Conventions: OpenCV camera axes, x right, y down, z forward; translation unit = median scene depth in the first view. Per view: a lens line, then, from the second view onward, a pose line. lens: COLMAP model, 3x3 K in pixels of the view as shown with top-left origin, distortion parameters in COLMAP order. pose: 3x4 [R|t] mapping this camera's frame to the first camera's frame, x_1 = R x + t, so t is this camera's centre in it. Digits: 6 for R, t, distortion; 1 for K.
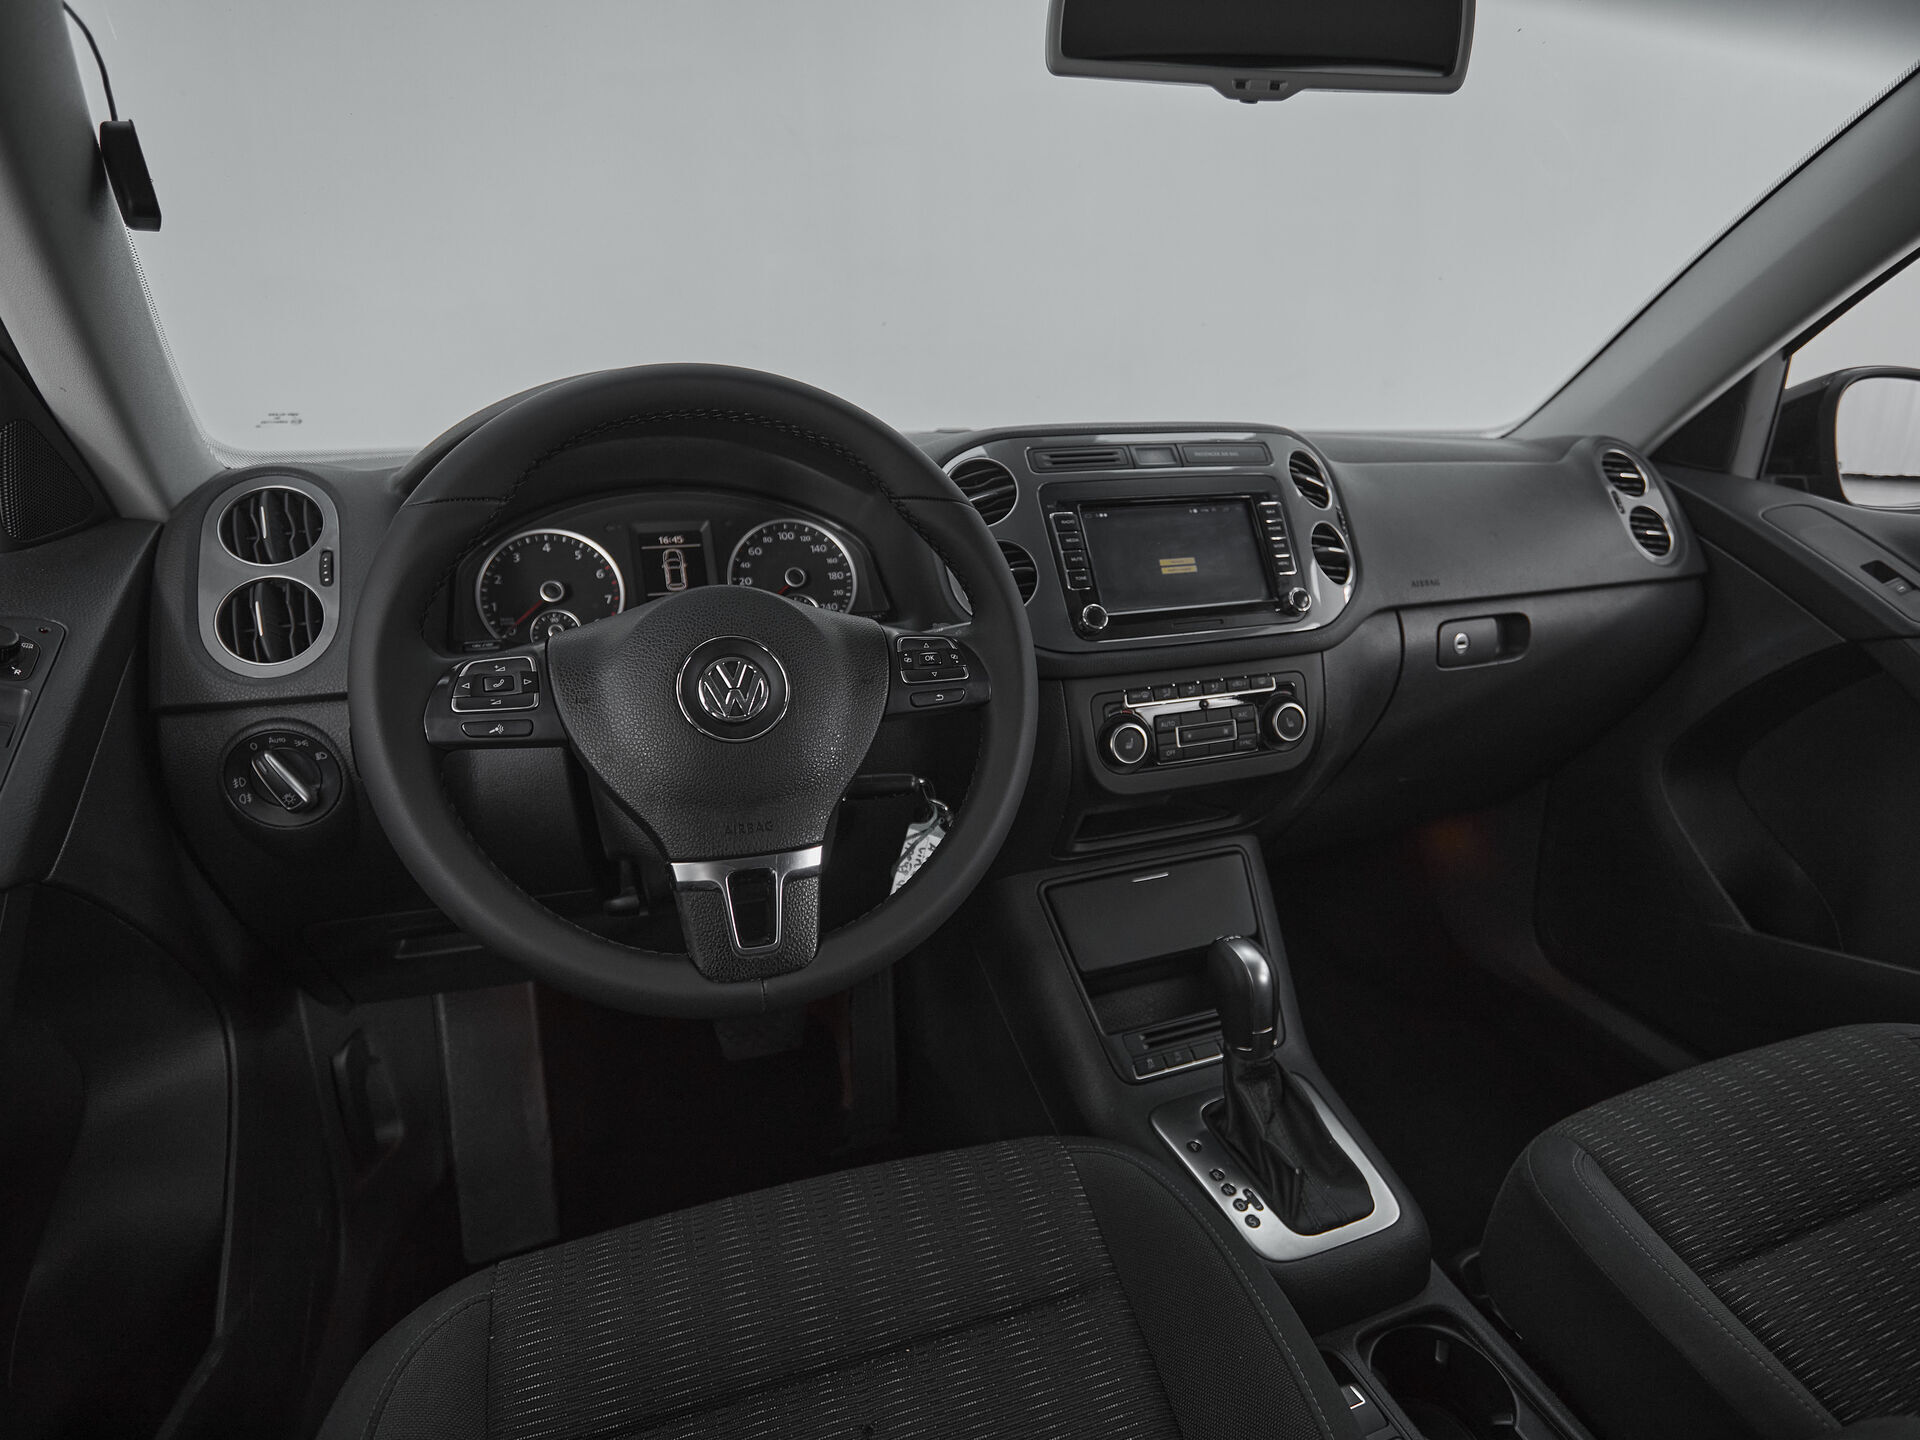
lens RADIAL K [[1020.6, 0, 997.6], [0, 1020.6, 731.0], [0, 0, 1]] dist [-0.005760, -0.001034]
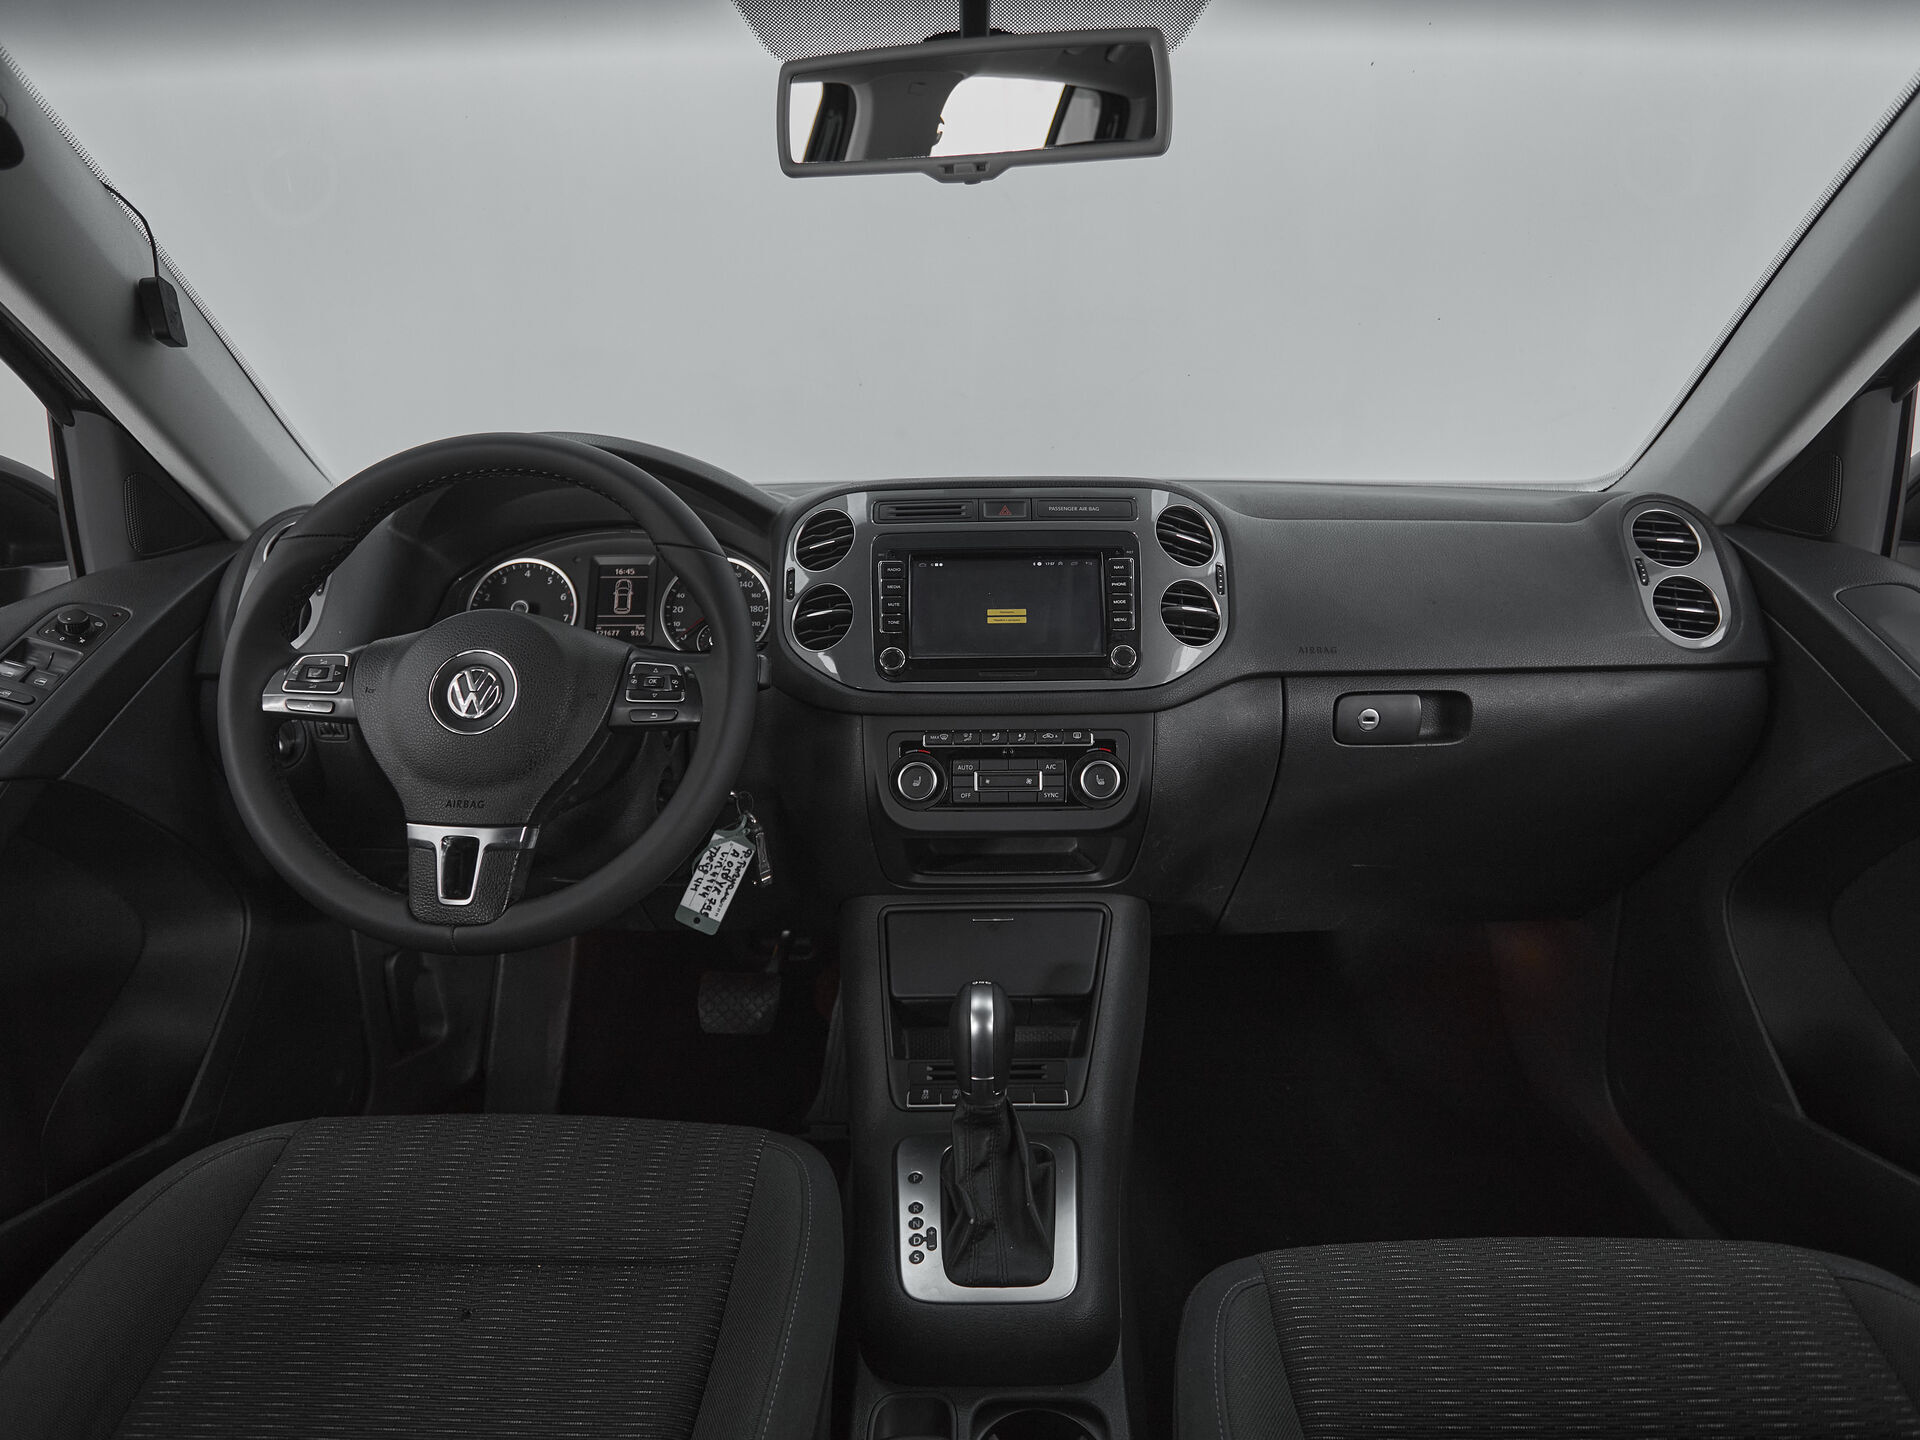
lens RADIAL K [[1038.5, 0, 969.1], [0, 1038.5, 730.1], [0, 0, 1]] dist [-0.001743, -0.000965]
pose [[0.931813, 0.093393, -0.350717, 0.526860], [-0.106691, 0.994116, -0.018742, -0.024896], [0.346903, 0.054882, 0.936294, 0.015240]]
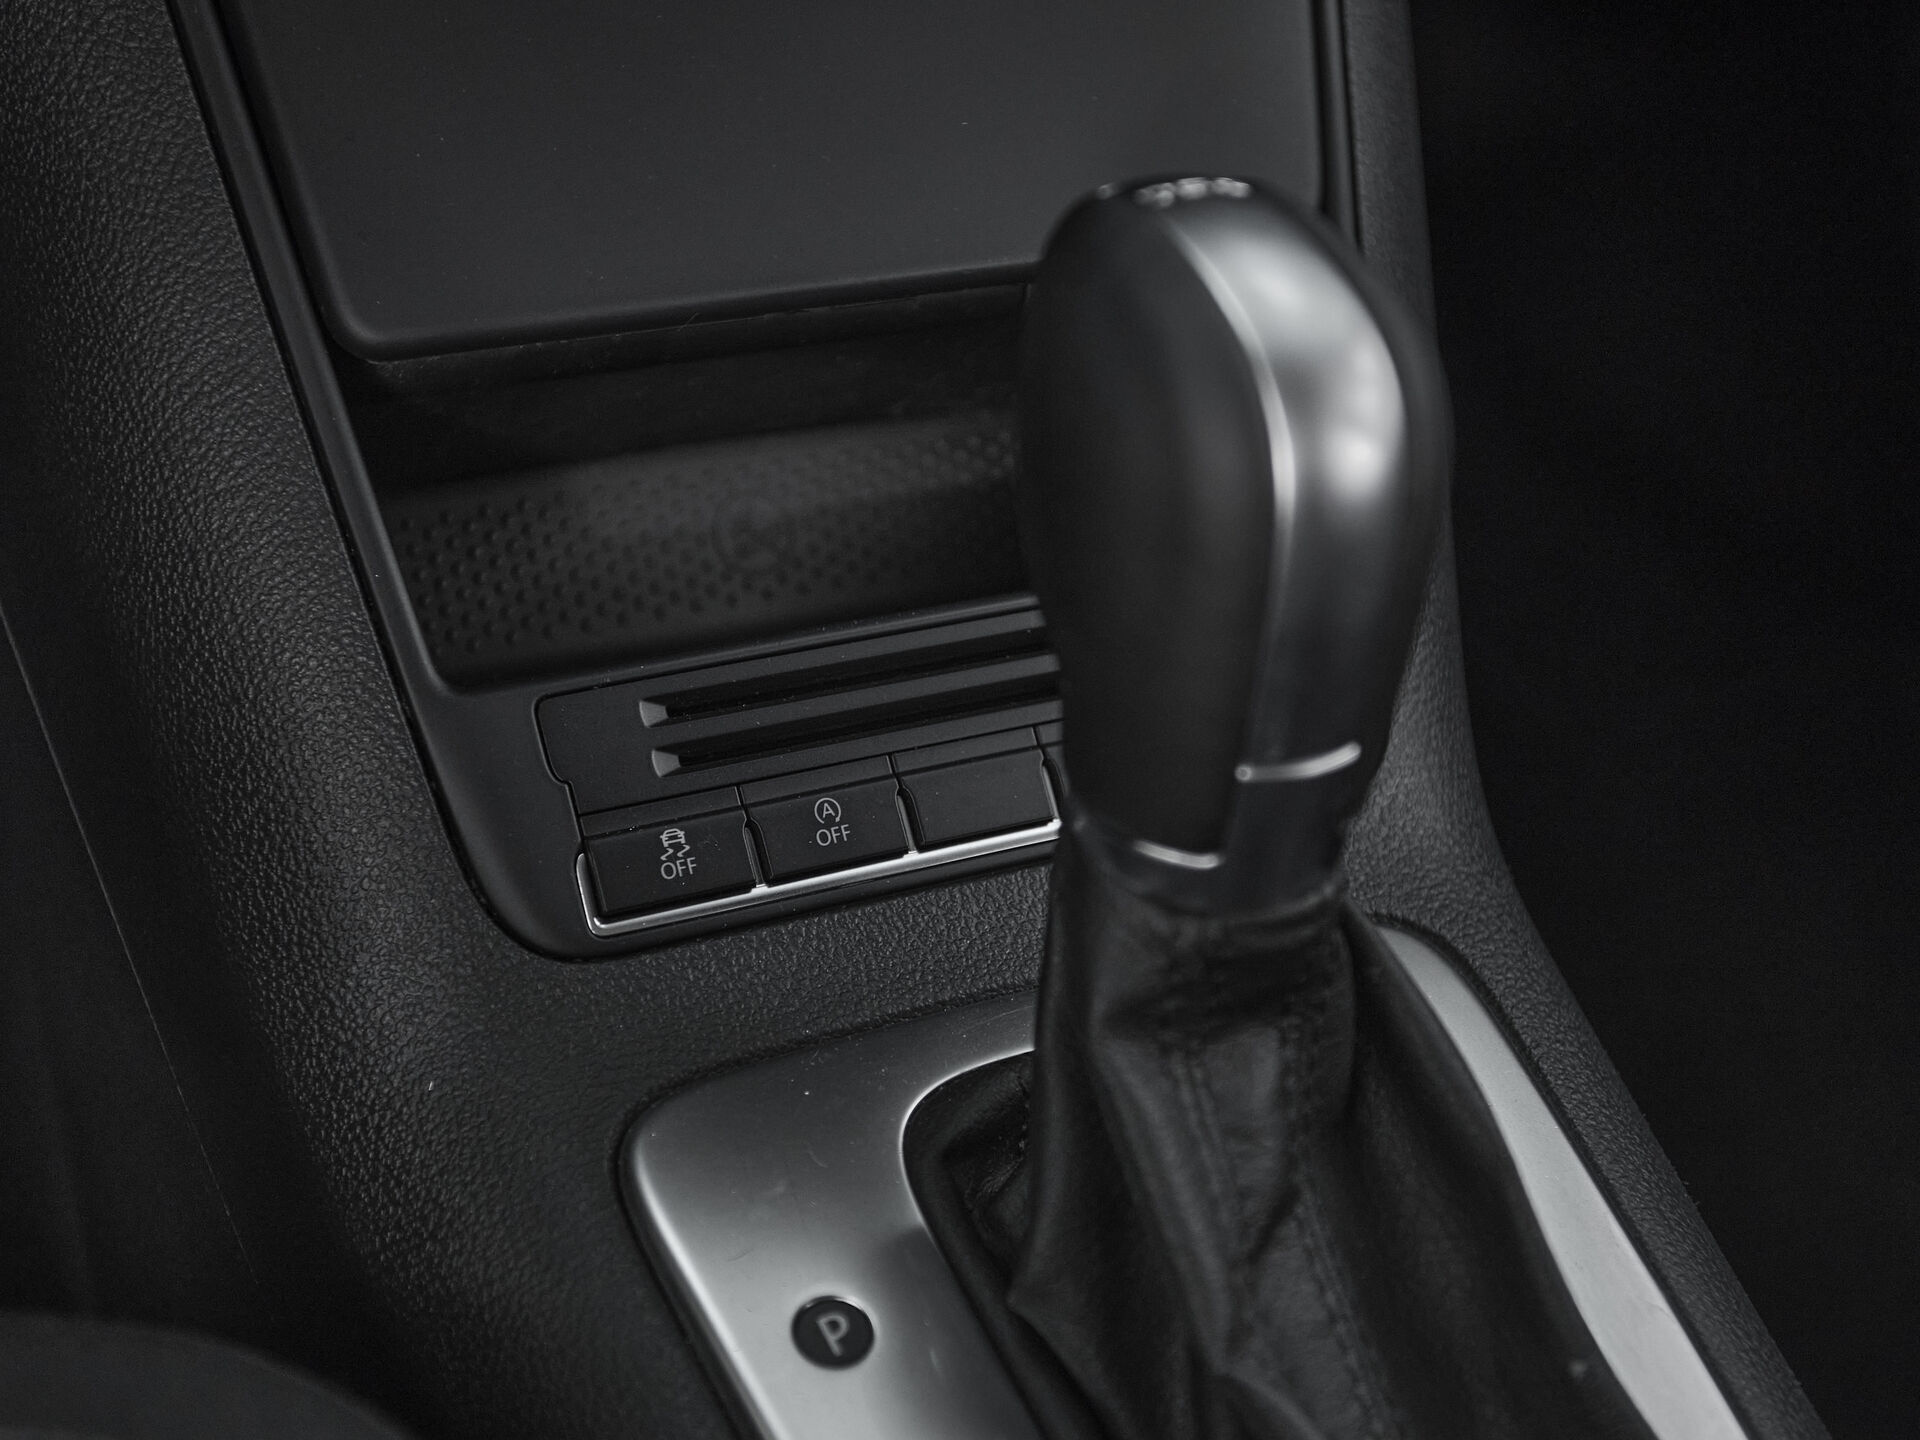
lens RADIAL K [[2429.9, 0, 915.4], [0, 2429.9, 757.7], [0, 0, 1]] dist [0.023402, 0.043905]
pose [[0.990409, 0.051873, 0.128058, 0.136323], [-0.095220, 0.927854, 0.360583, 0.144818], [-0.100115, -0.369318, 0.923895, 0.591773]]
